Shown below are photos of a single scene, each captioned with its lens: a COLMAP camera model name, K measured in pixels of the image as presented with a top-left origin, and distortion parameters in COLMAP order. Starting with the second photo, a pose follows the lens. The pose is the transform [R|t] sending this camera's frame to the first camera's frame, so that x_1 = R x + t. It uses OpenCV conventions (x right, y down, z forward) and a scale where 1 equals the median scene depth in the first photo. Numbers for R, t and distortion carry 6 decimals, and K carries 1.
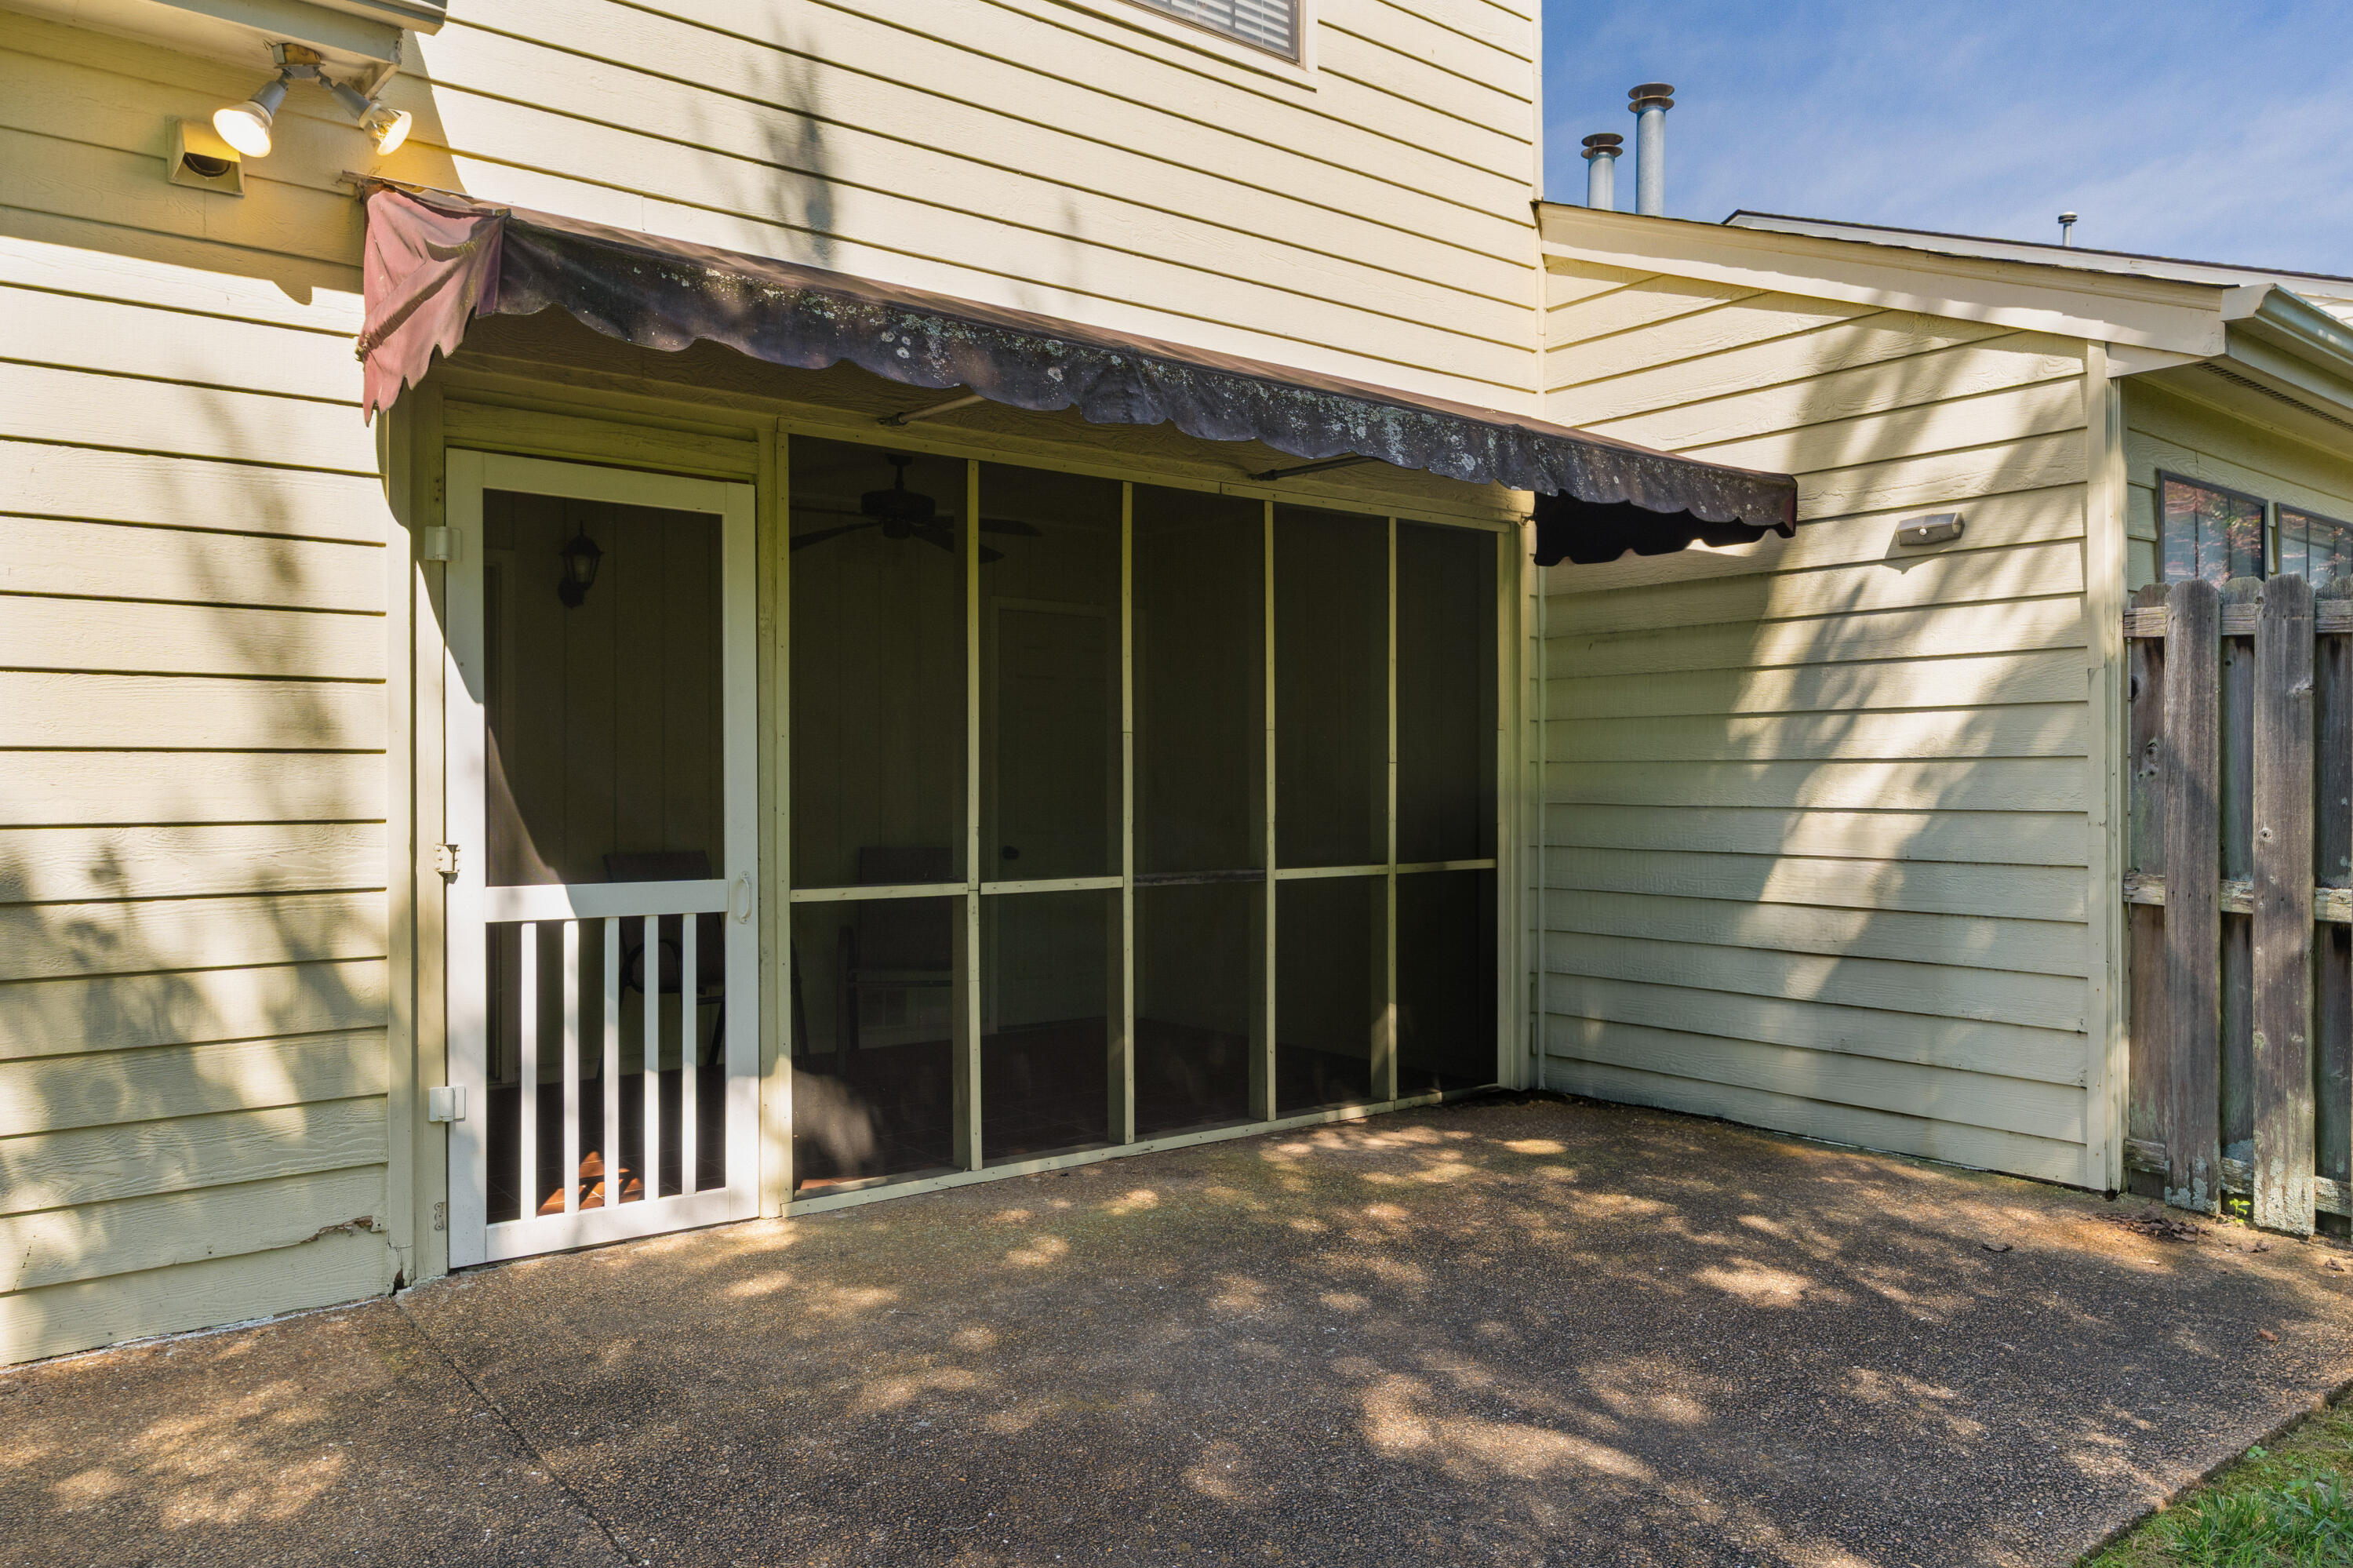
lens RADIAL K [[1622.6, 0, 1176.5], [0, 1622.6, 784.0], [0, 0, 1]] dist [-0.001698, -0.002629]
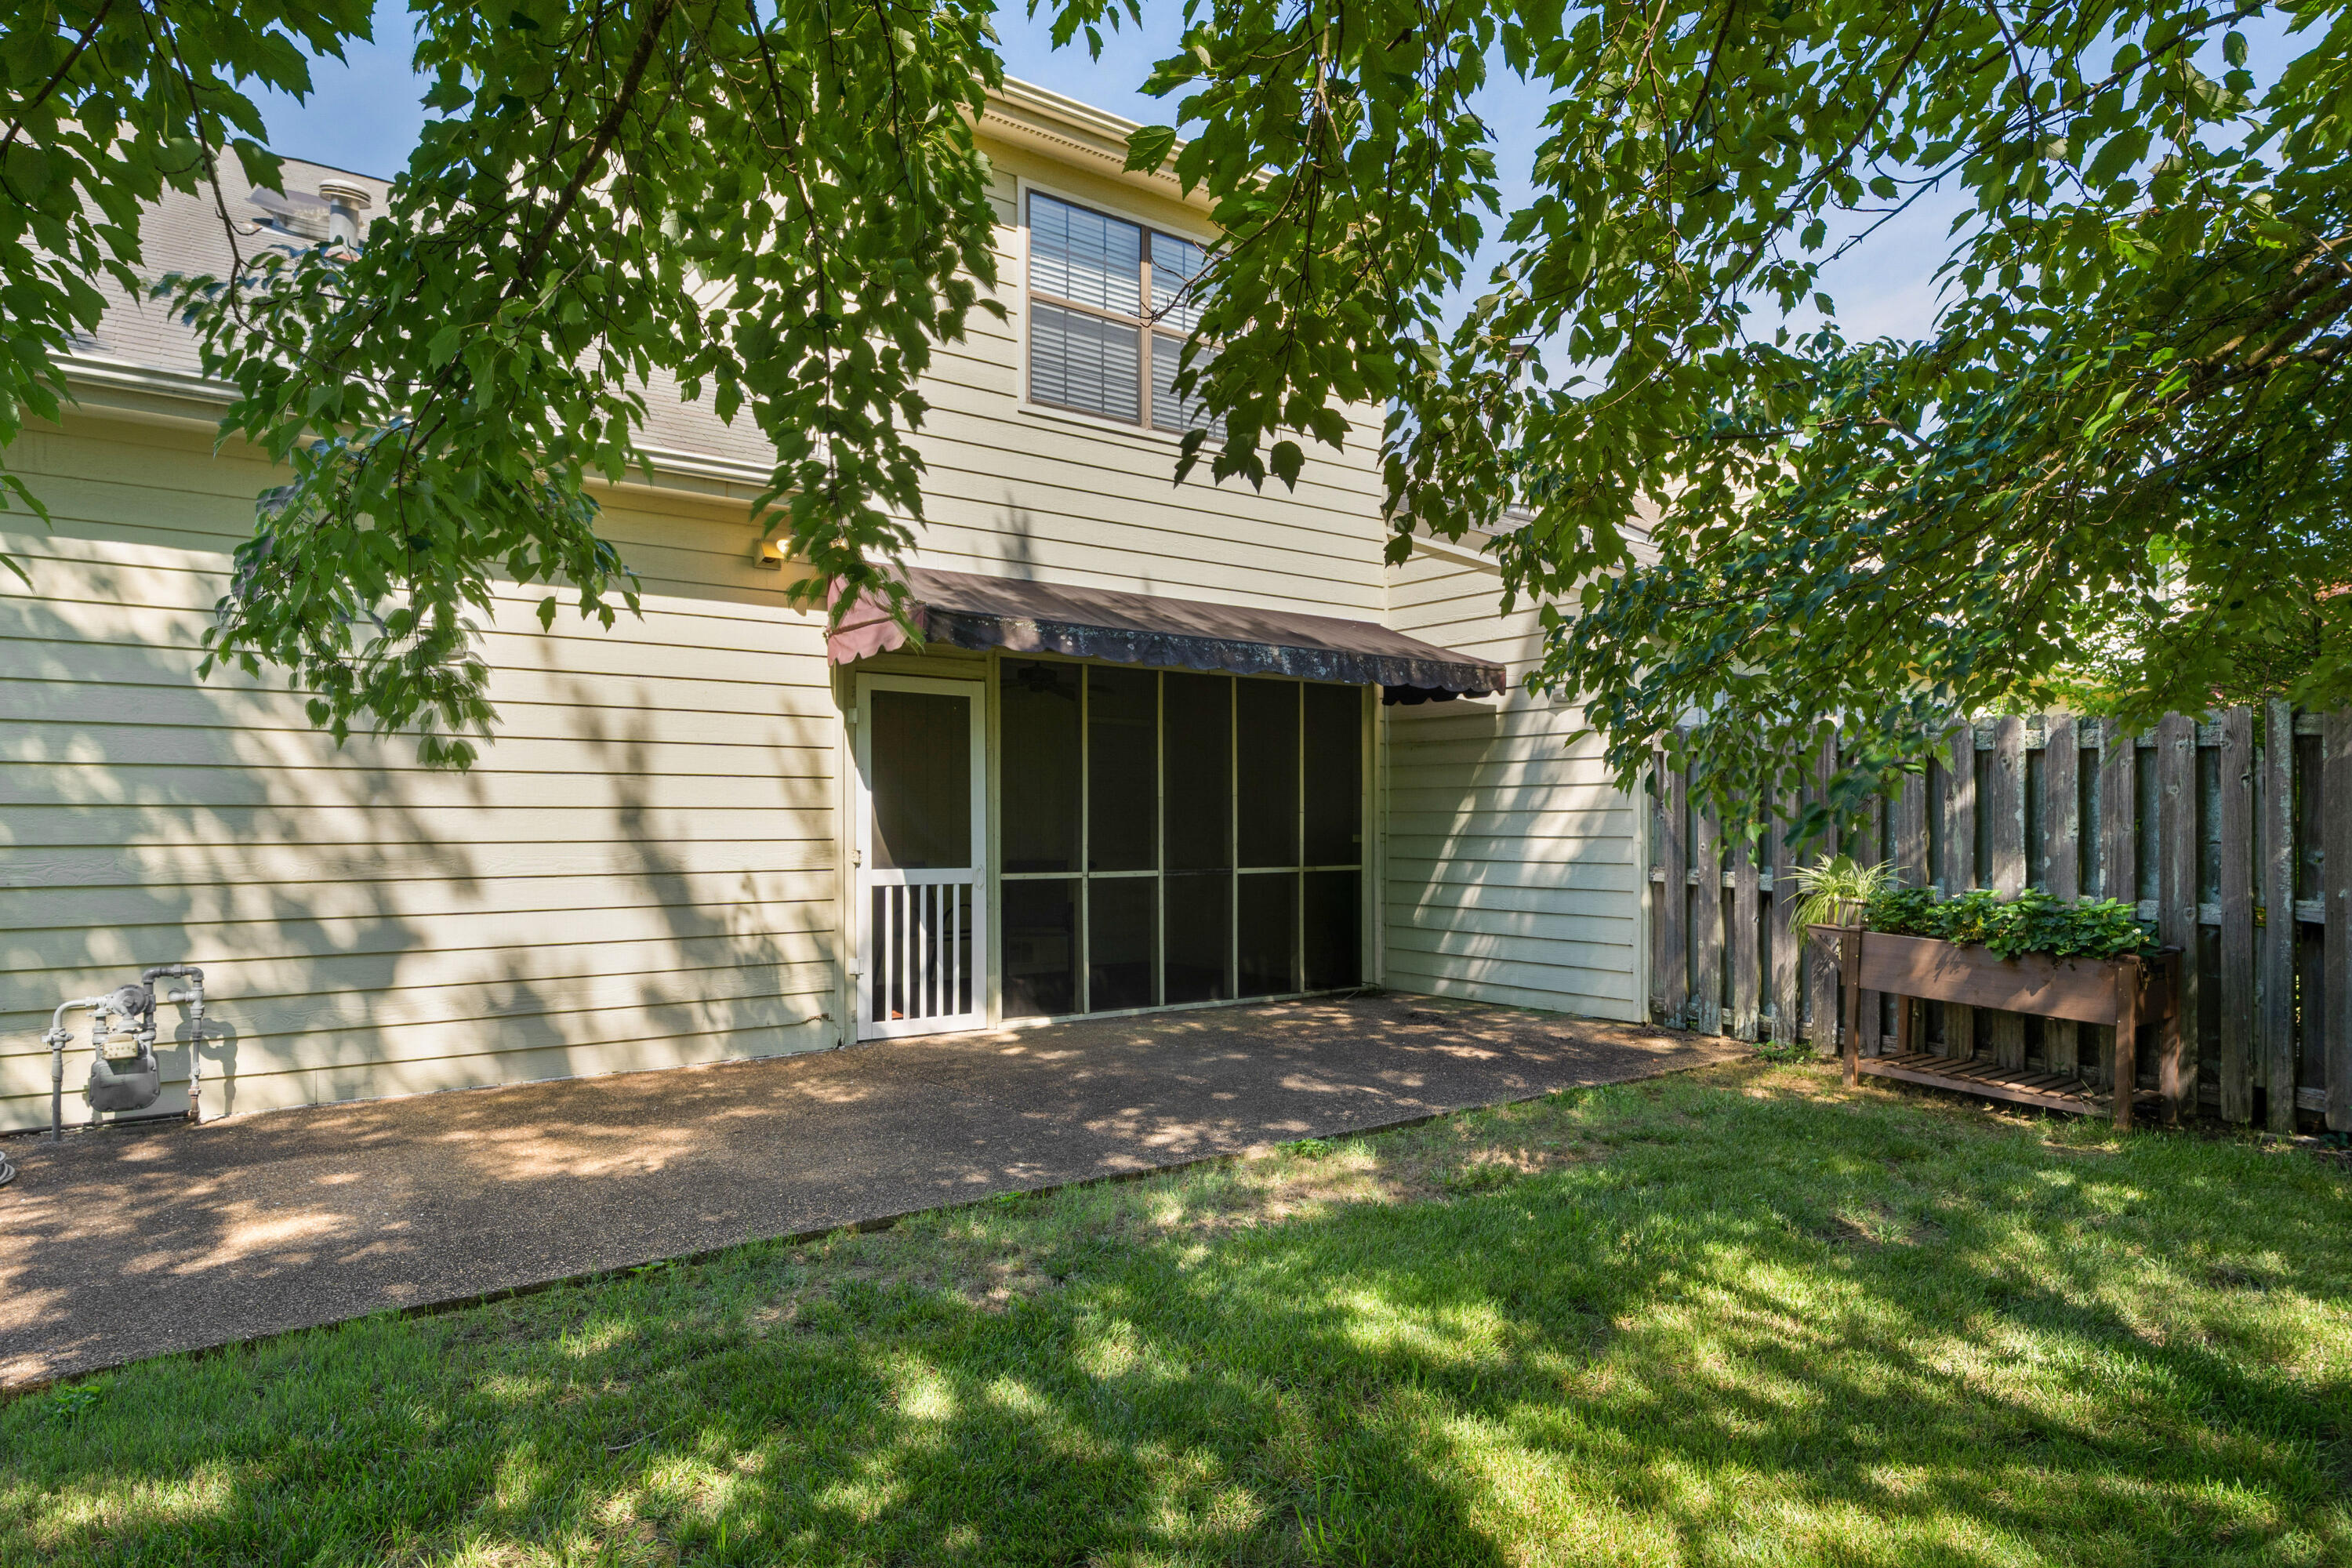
lens RADIAL K [[1399.2, 0, 1176.0], [0, 1399.2, 784.0], [0, 0, 1]] dist [-0.001290, 0.005951]
pose [[0.999815, -0.001088, -0.019206, 0.023227], [0.000456, 0.999459, -0.032886, 0.008324], [0.019232, 0.032871, 0.999275, -0.774693]]
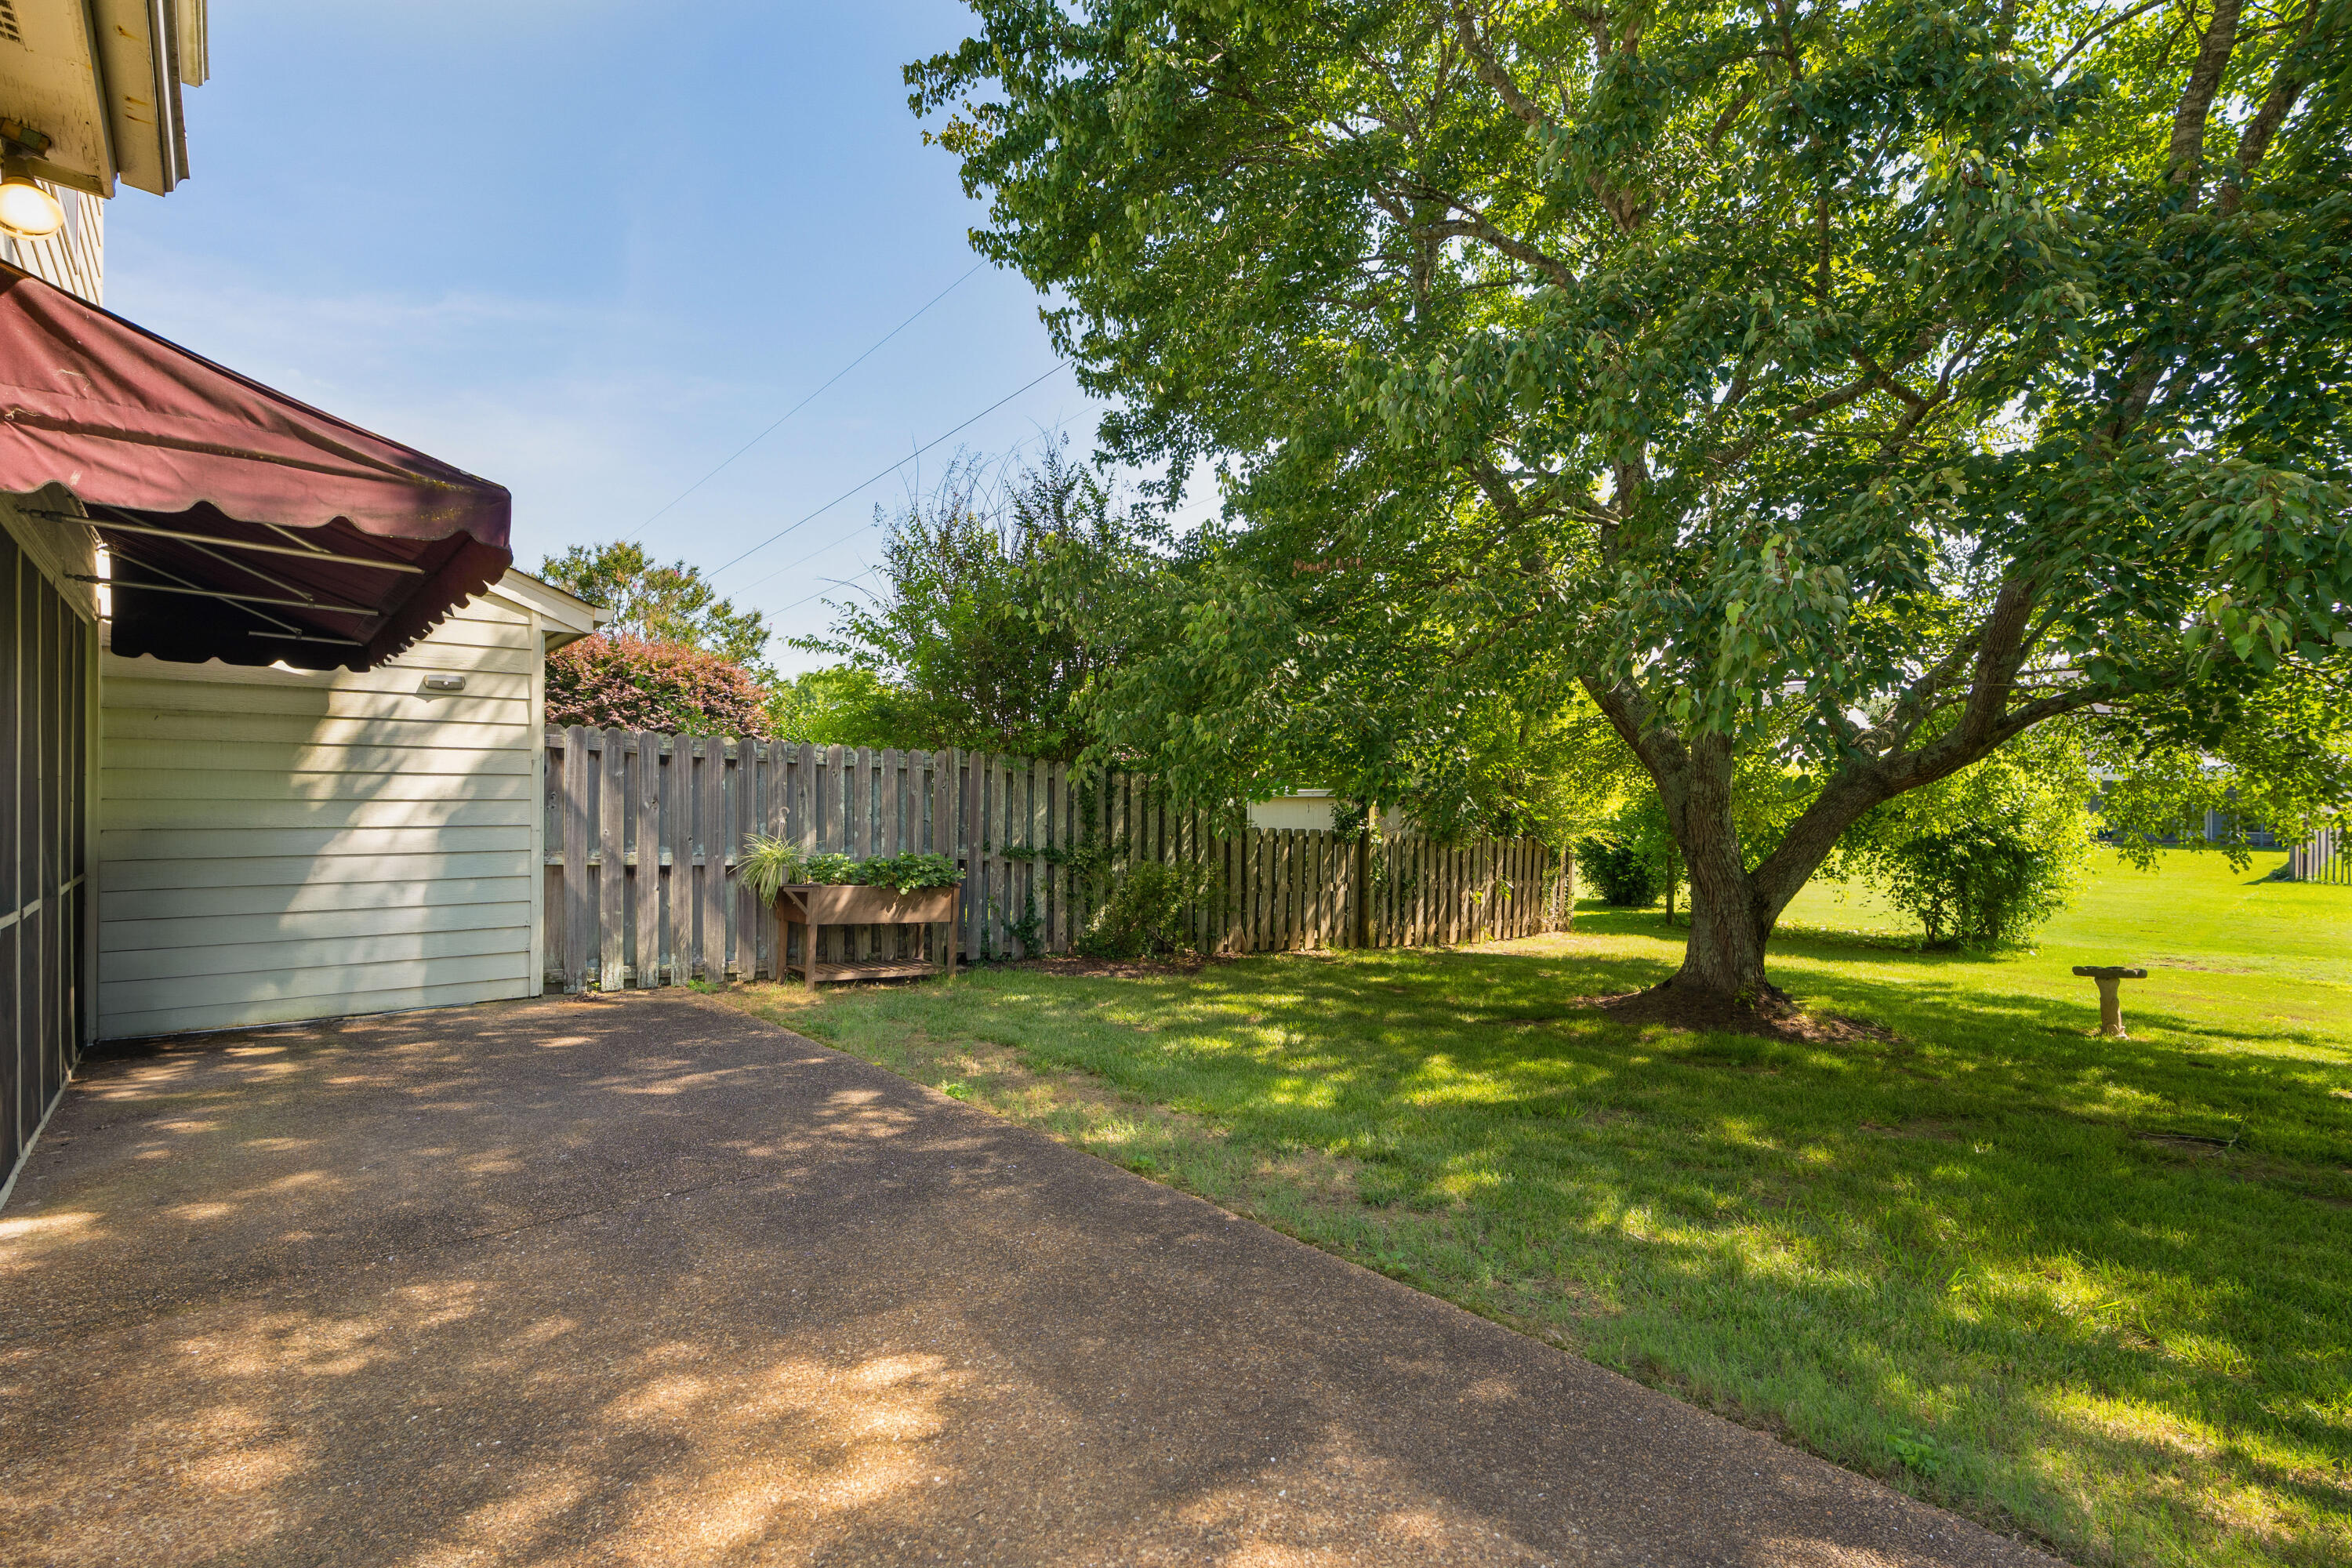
lens RADIAL K [[1097.3, 0, 1176.0], [0, 1097.3, 784.0], [0, 0, 1]] dist [0.001728, 0.000248]
pose [[-0.065572, 0.011830, 0.997778, -0.987336], [-0.001862, 0.999927, -0.011978, -0.022211], [-0.997846, -0.002644, -0.065545, 0.227616]]
